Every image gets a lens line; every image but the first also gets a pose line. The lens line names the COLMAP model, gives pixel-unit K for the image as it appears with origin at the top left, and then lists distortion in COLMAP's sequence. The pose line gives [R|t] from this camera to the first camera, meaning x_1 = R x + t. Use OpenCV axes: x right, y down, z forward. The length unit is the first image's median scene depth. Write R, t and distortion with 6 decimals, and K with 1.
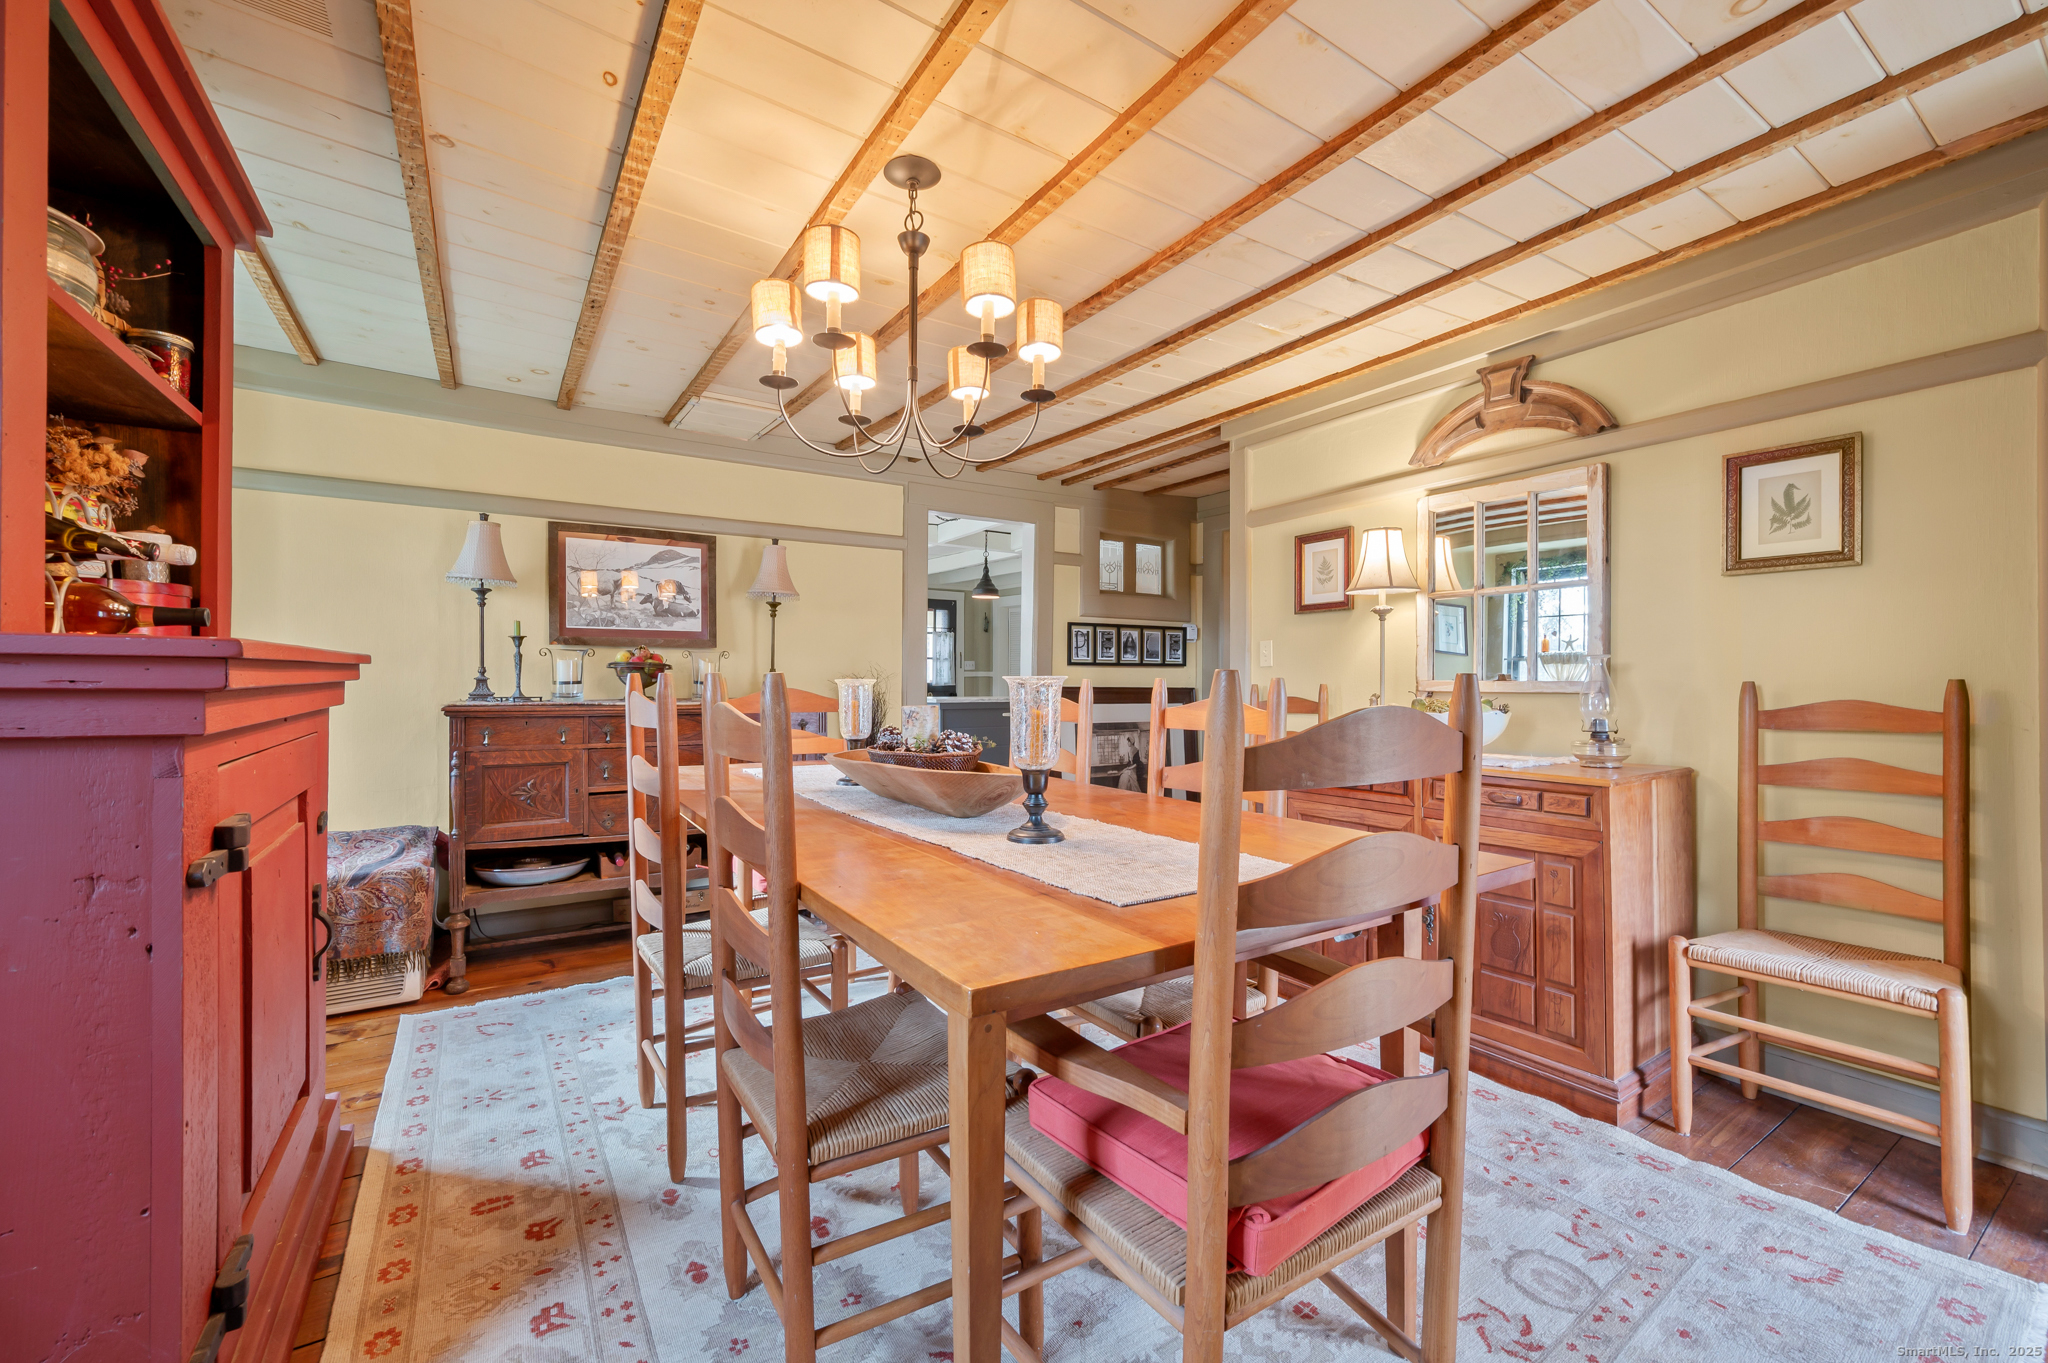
lens RADIAL K [[819.6, 0, 1076.5], [0, 819.6, 678.1], [0, 0, 1]] dist [0.018957, 0.000143]
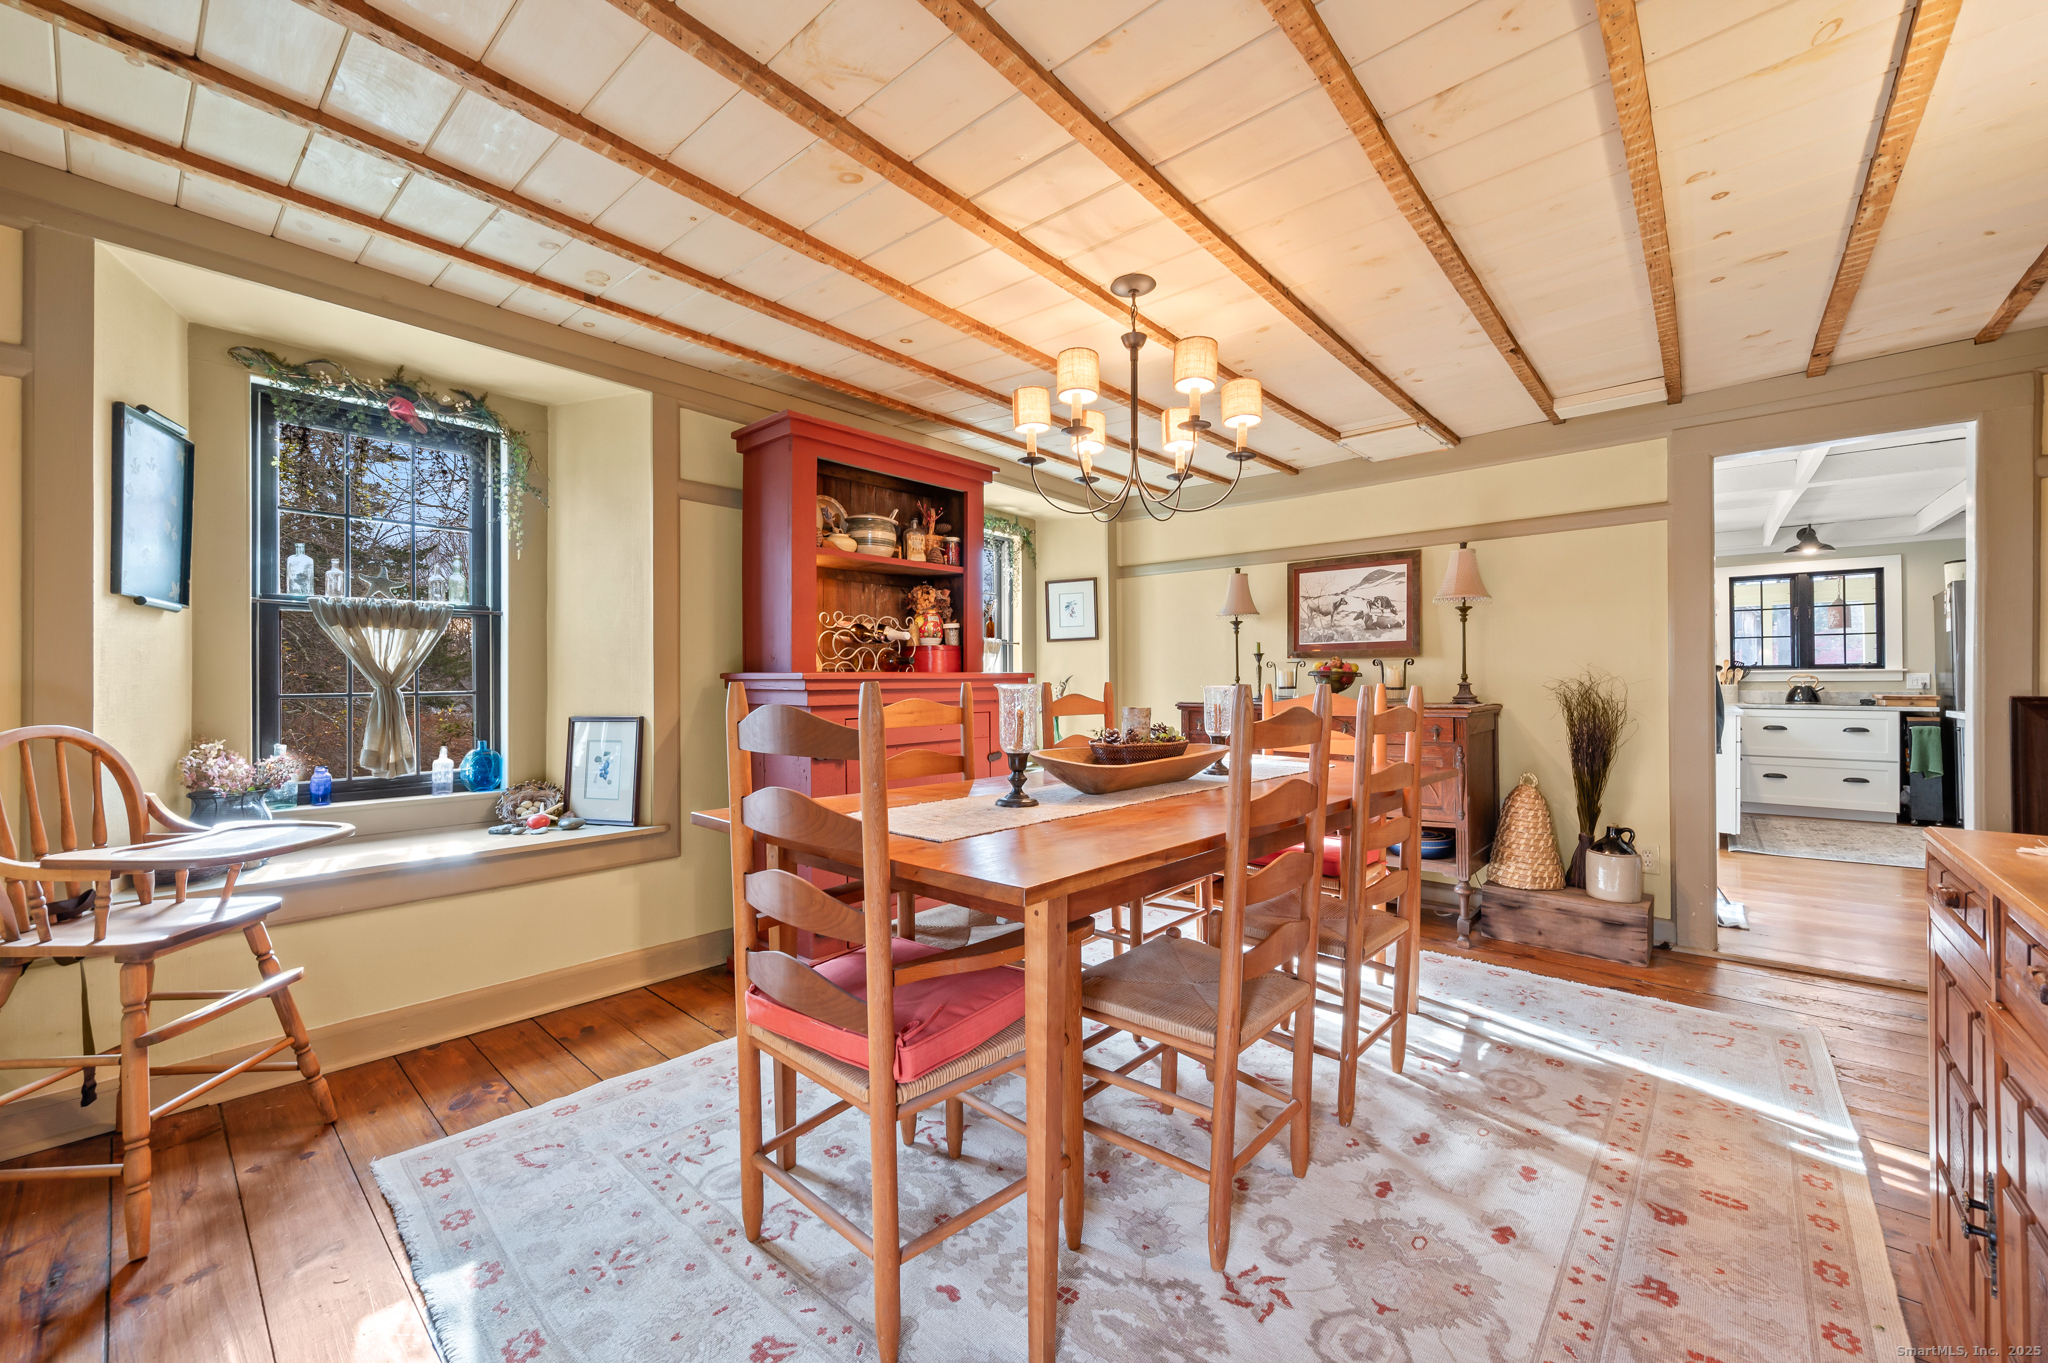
lens RADIAL K [[813.2, 0, 1024.0], [0, 813.2, 681.5], [0, 0, 1]] dist [0.001650, 0.000277]
pose [[0.237061, -0.004991, -0.971482, 0.474263], [0.002037, 0.999987, -0.004641, 0.001006], [0.971493, -0.000879, 0.237068, 0.269063]]
